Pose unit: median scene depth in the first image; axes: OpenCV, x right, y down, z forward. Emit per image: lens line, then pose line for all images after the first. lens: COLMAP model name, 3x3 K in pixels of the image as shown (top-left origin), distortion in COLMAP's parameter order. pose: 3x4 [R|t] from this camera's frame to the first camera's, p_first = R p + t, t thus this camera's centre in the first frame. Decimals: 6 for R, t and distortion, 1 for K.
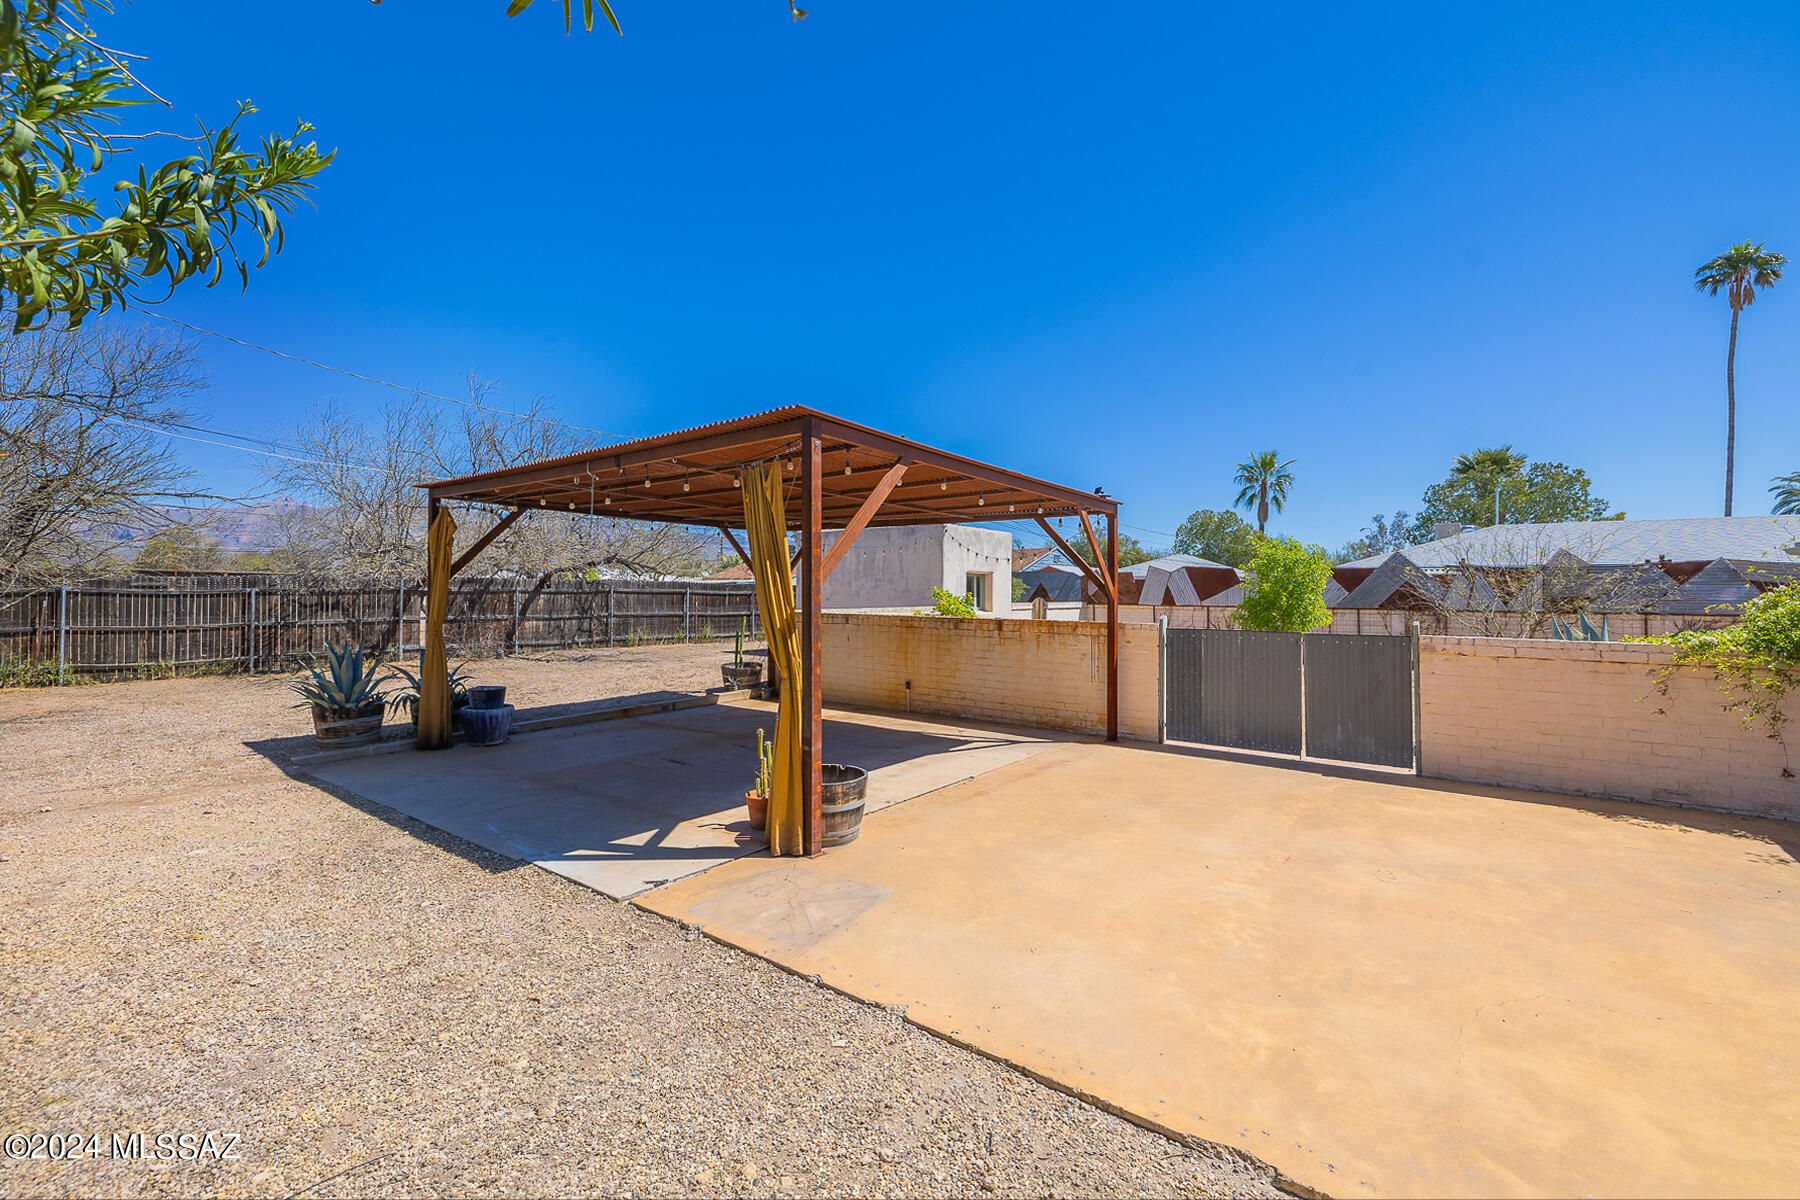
lens RADIAL K [[778.7, 0, 883.7], [0, 778.7, 592.4], [0, 0, 1]] dist [0.000497, -0.000510]
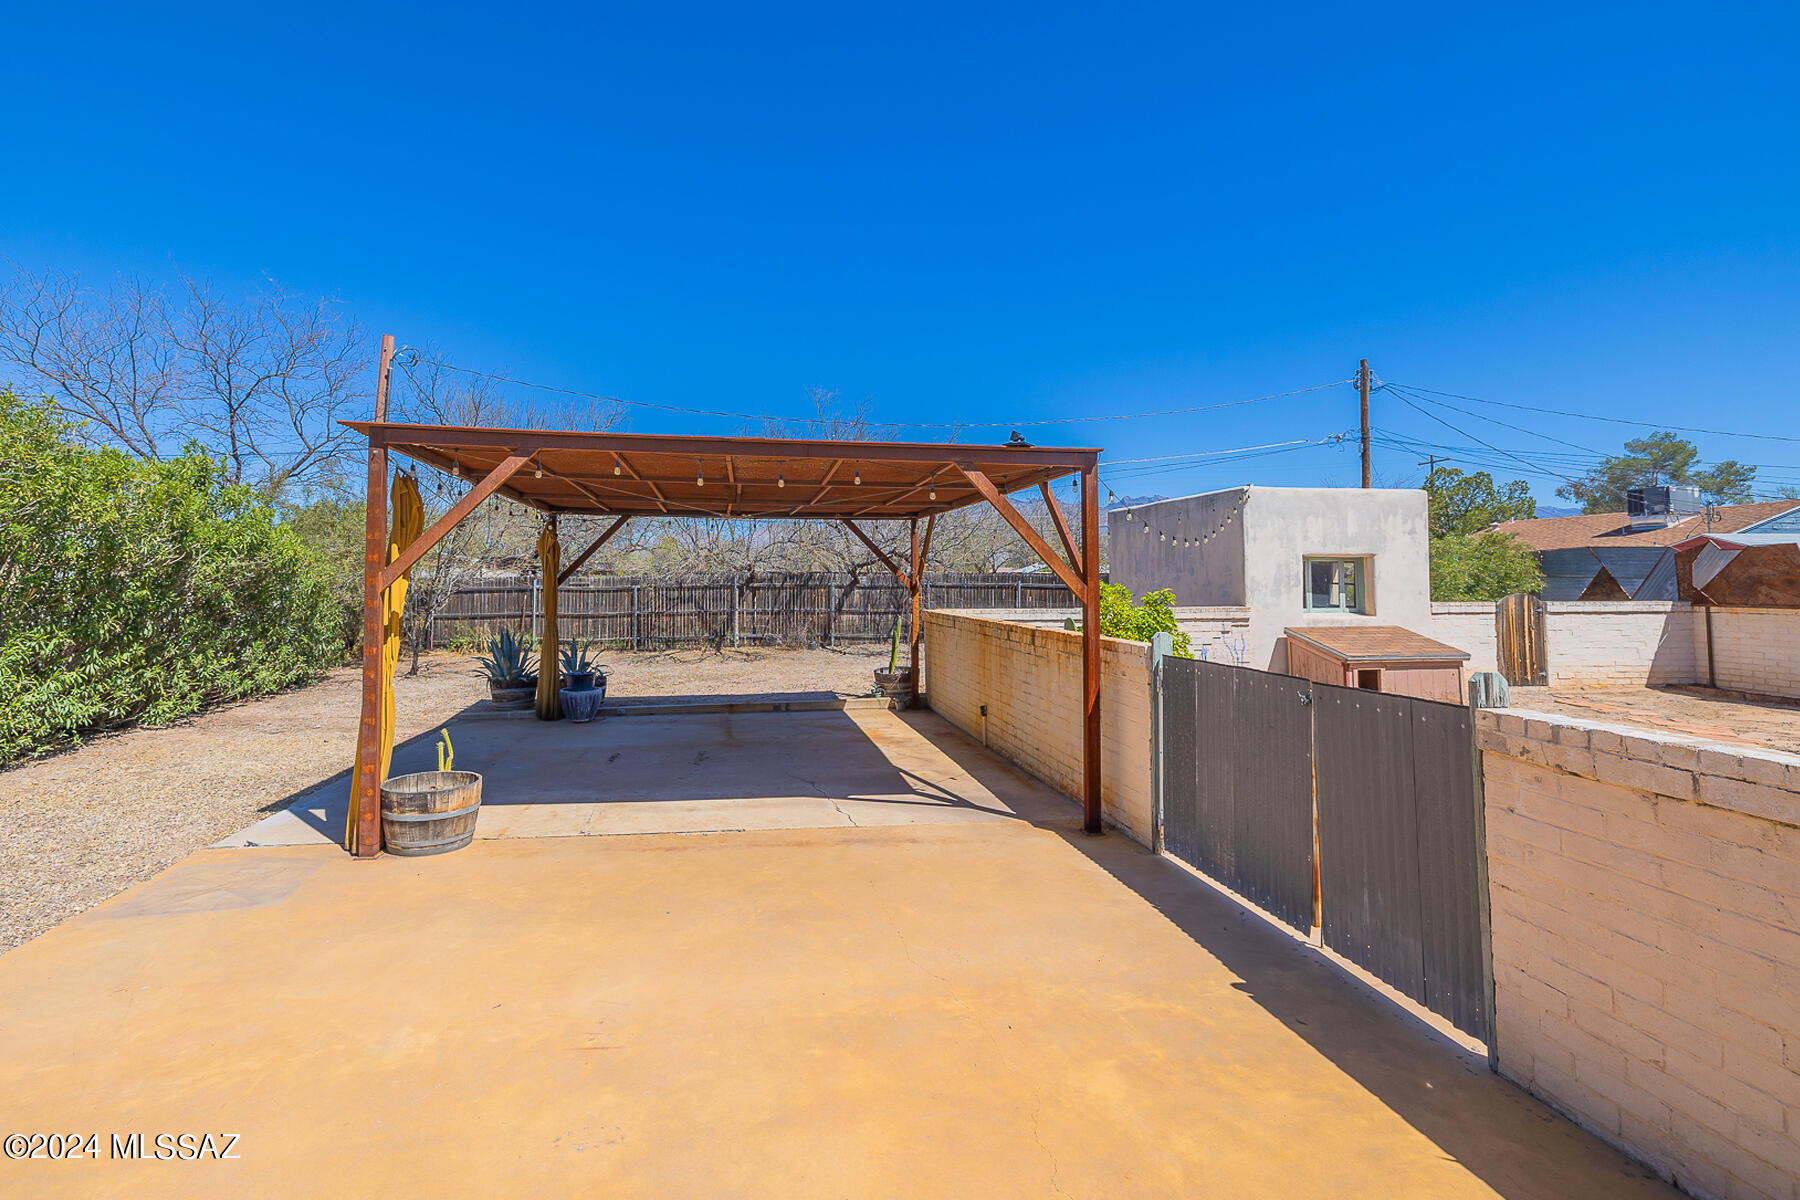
lens RADIAL K [[827.4, 0, 803.1], [0, 827.4, 559.1], [0, 0, 1]] dist [-0.000071, -0.000460]
pose [[0.688741, -0.026974, -0.724505, 0.527636], [0.006708, 0.999502, -0.030836, -0.006550], [0.724976, 0.016378, 0.688579, 0.321473]]
